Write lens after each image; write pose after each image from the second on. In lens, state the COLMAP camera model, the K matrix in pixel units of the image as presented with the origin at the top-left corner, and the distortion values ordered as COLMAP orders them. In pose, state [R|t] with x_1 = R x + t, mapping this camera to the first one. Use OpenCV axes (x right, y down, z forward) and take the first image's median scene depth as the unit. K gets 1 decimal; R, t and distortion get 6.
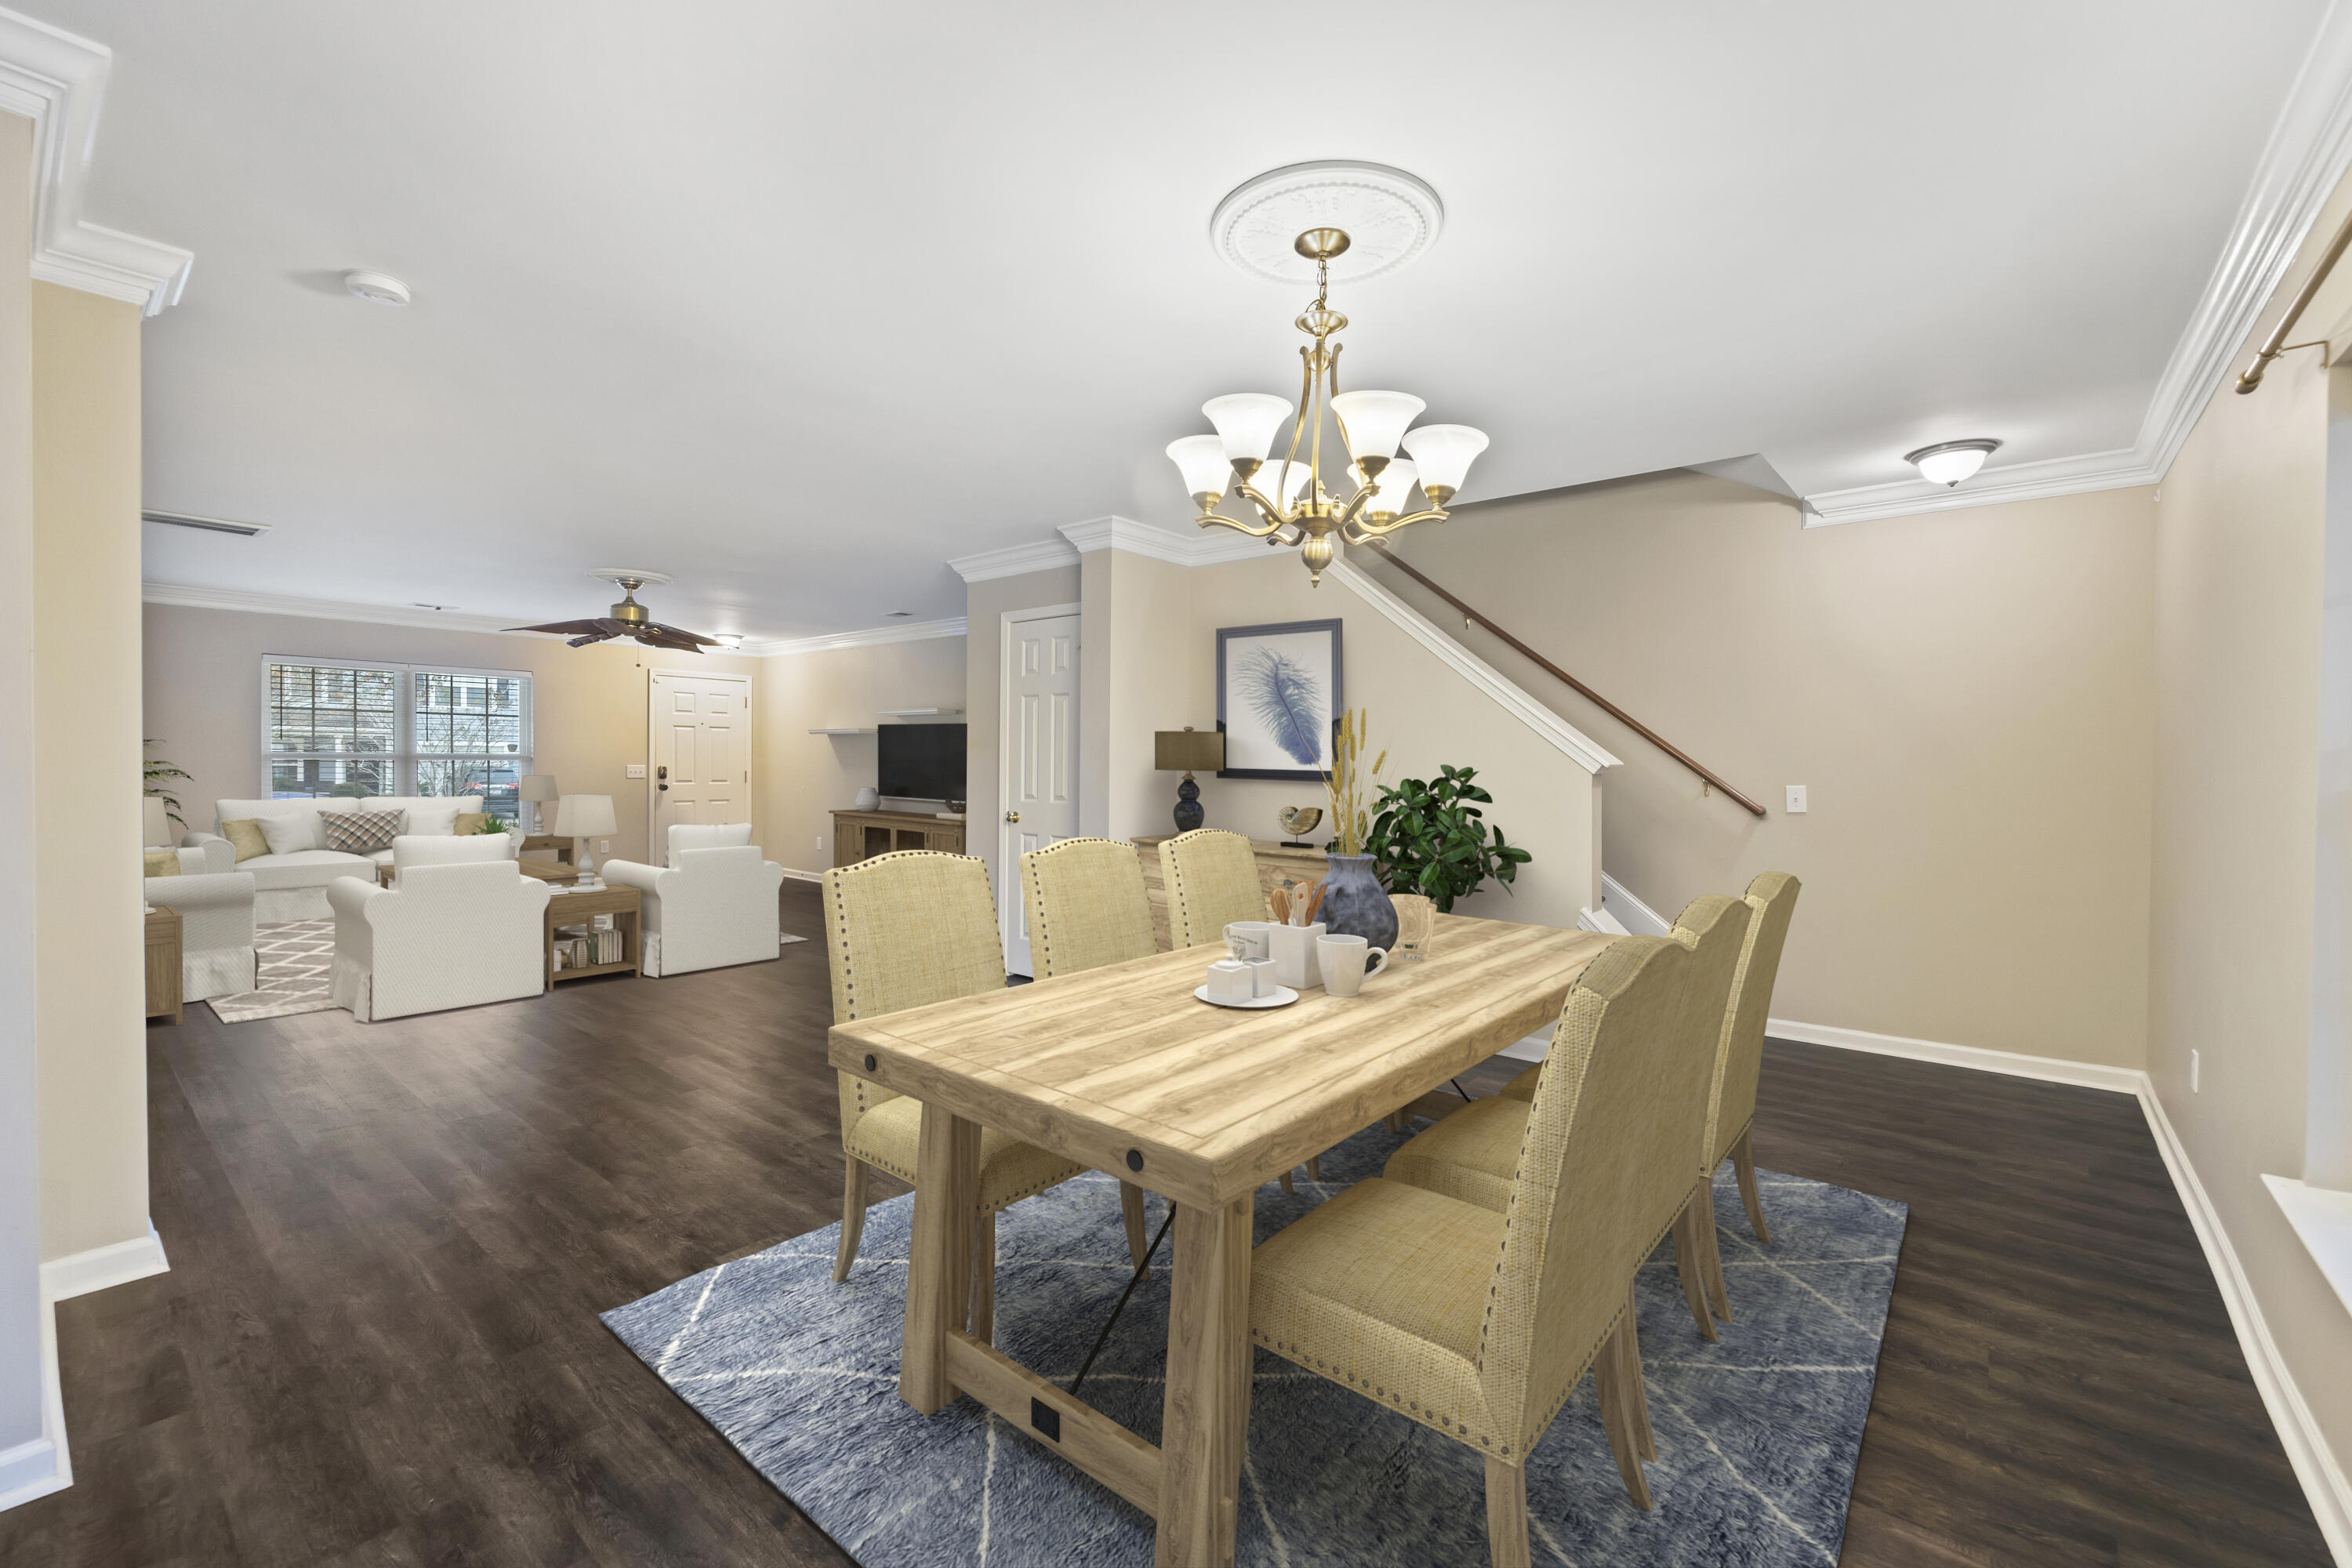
lens RADIAL K [[967.3, 0, 1197.9], [0, 967.3, 785.5], [0, 0, 1]] dist [0.001319, -0.000286]
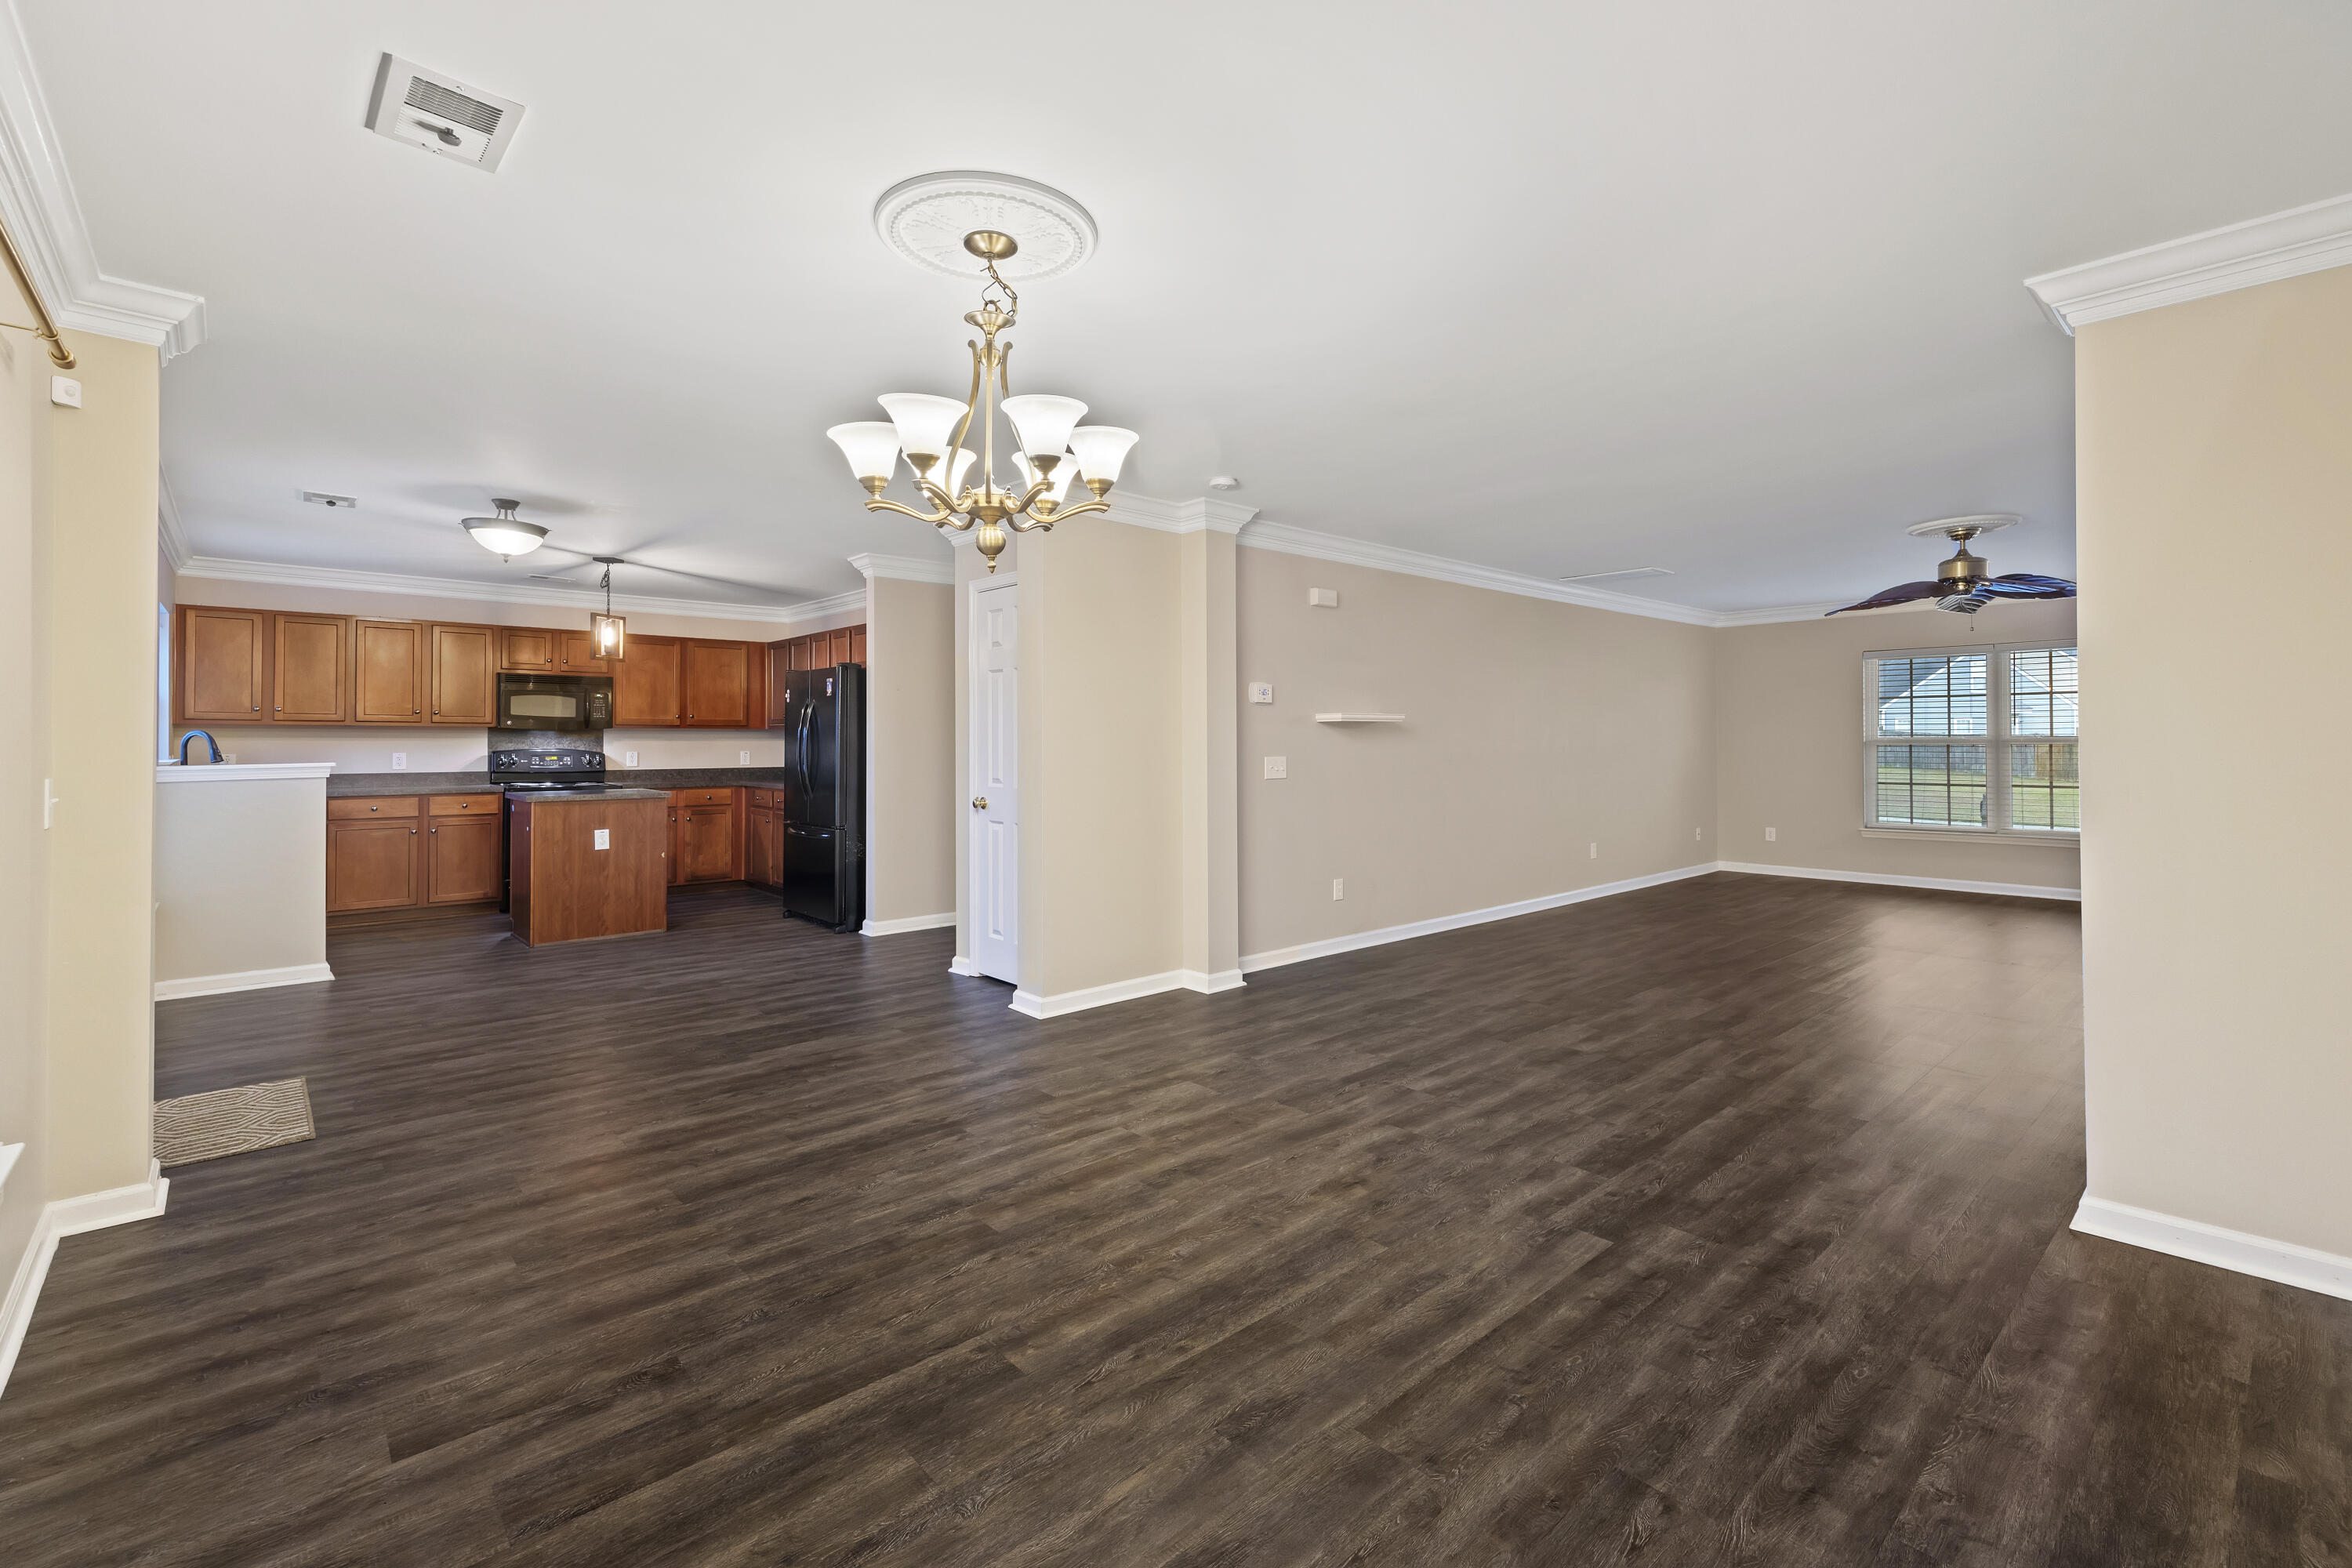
lens RADIAL K [[1010.2, 0, 1172.6], [0, 1010.2, 726.7], [0, 0, 1]] dist [0.012005, -0.000505]
pose [[-0.150156, -0.020460, -0.988451, 0.681356], [-0.023426, 0.999579, -0.017132, -0.014990], [0.988385, 0.020583, -0.150572, 0.788583]]
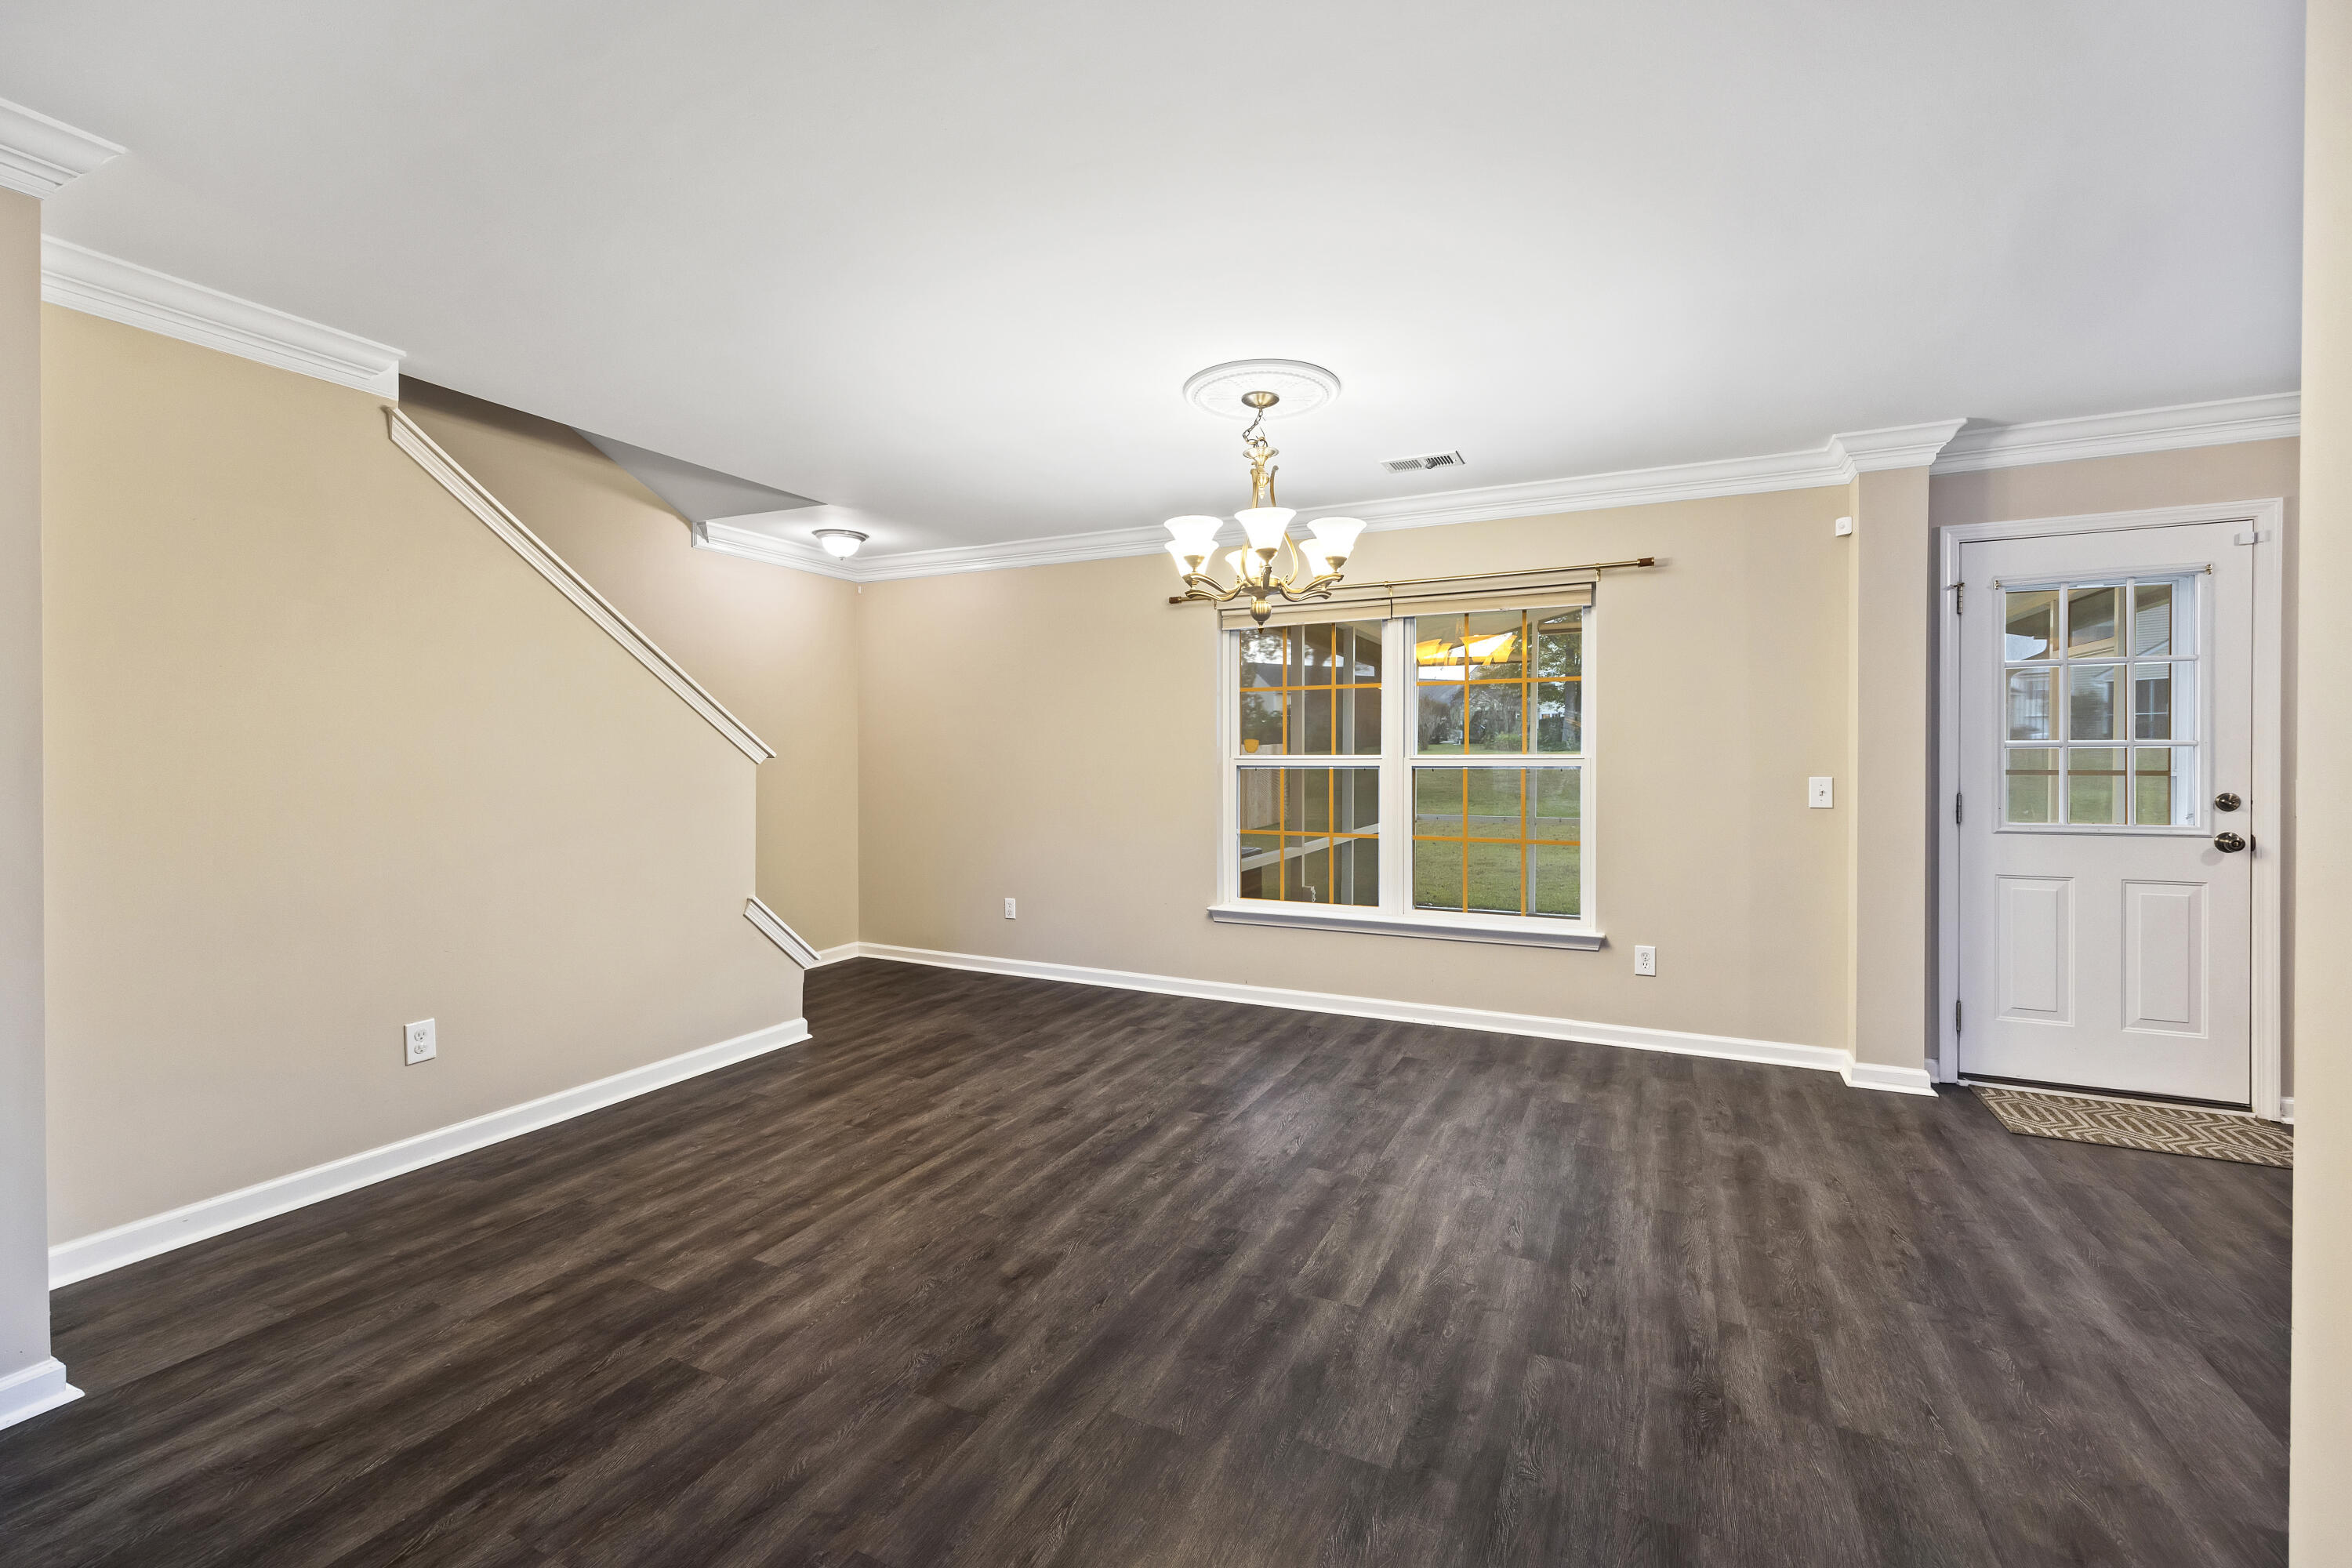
lens RADIAL K [[994.5, 0, 1174.1], [0, 994.5, 755.0], [0, 0, 1]] dist [0.000400, 0.000020]
pose [[-0.234625, -0.006330, 0.972065, -0.759334], [0.024126, 0.999633, 0.012333, -0.024205], [-0.971786, 0.026346, -0.234386, 0.859478]]
